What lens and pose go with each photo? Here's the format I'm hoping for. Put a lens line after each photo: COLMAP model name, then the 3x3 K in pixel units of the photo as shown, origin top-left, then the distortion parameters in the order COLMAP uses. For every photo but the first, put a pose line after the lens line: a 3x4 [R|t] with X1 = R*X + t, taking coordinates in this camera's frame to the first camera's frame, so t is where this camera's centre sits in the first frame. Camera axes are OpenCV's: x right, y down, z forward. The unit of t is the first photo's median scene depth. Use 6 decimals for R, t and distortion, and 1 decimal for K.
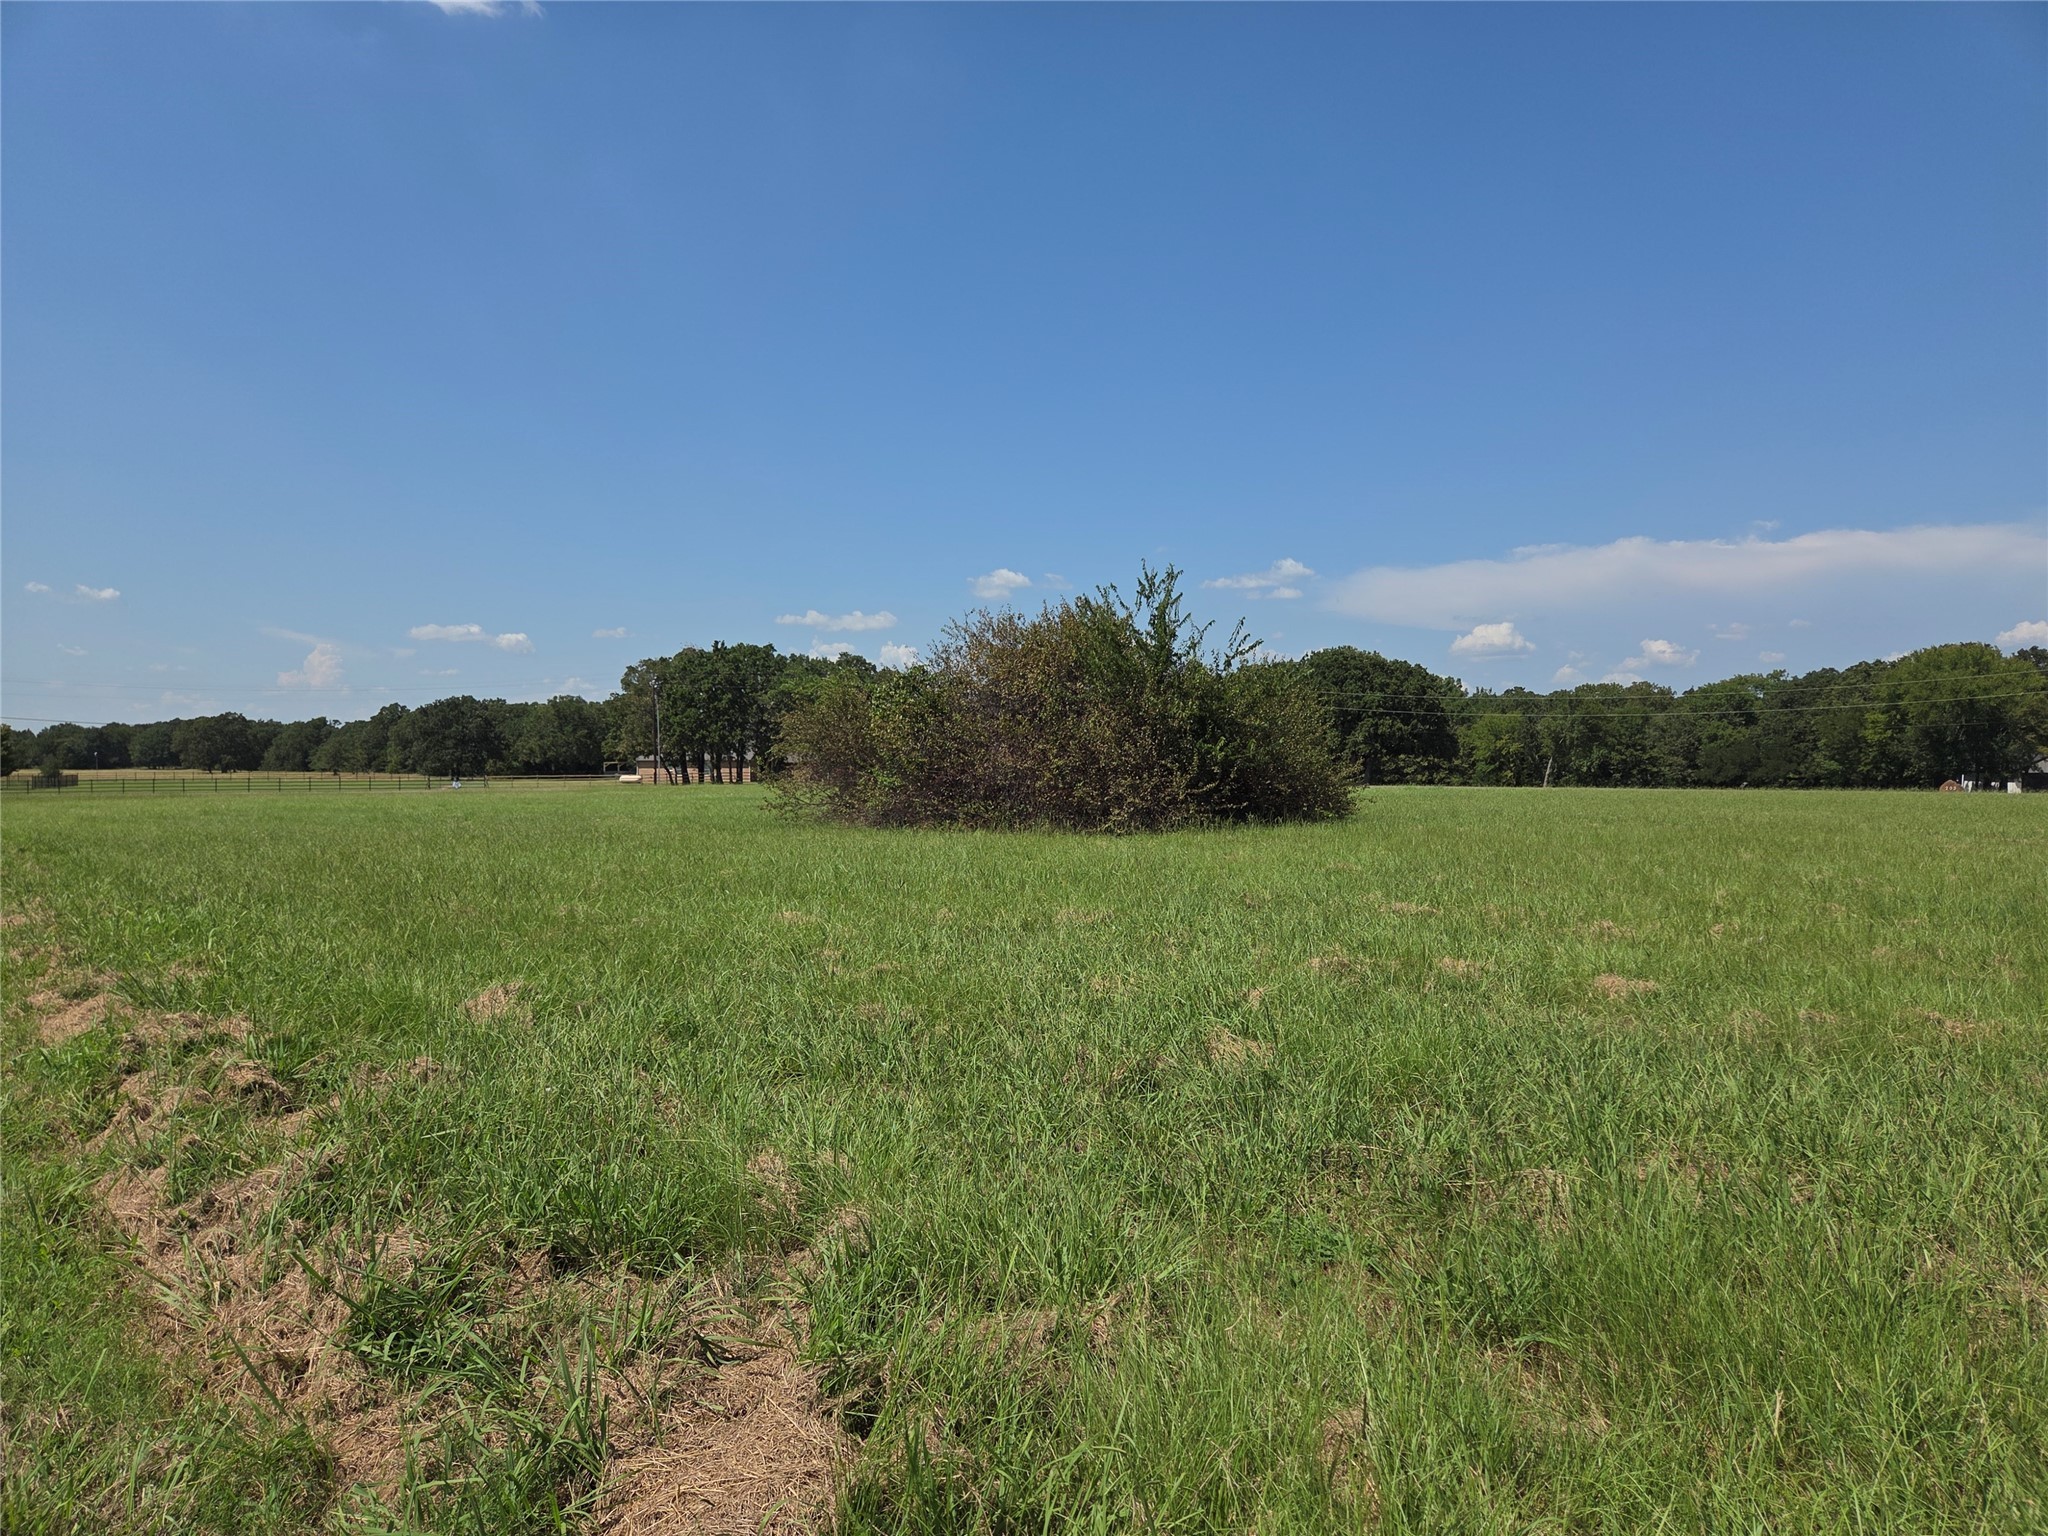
lens RADIAL K [[1365.1, 0, 1029.8], [0, 1365.1, 768.6], [0, 0, 1]] dist [0.075925, -0.063381]
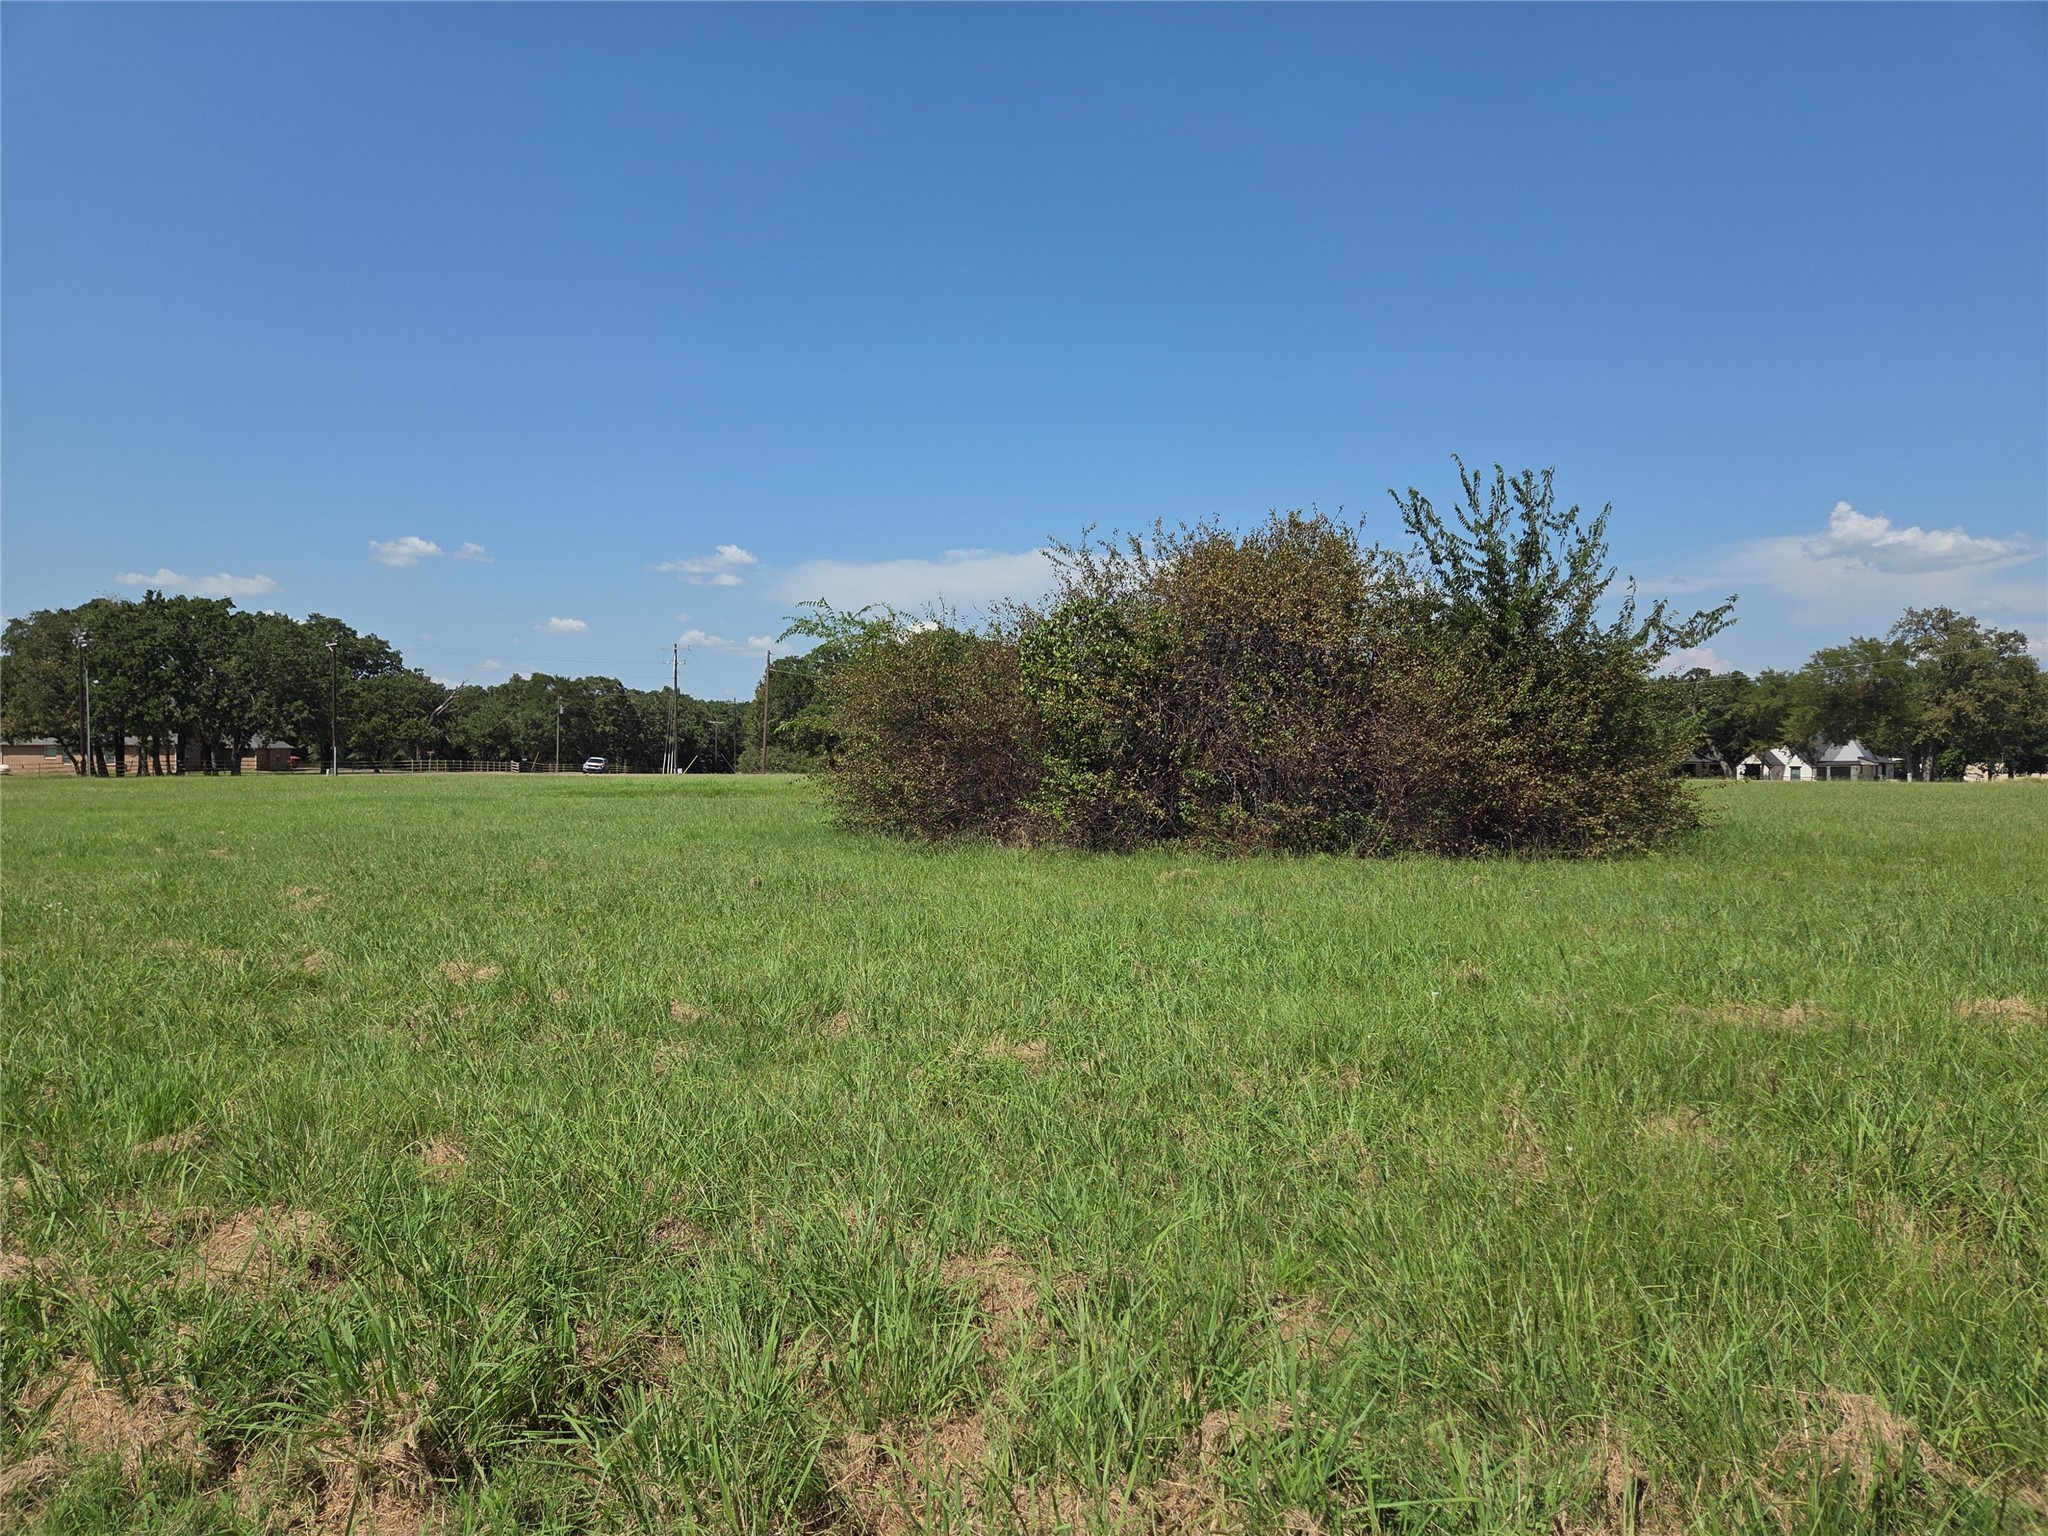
lens RADIAL K [[1365.1, 0, 1016.3], [0, 1365.1, 761.5], [0, 0, 1]] dist [0.075925, -0.063381]
pose [[0.923175, -0.000189, 0.384380, -0.073116], [-0.001061, 0.999995, 0.003039, 0.000393], [-0.384379, -0.003213, 0.923170, 0.077325]]
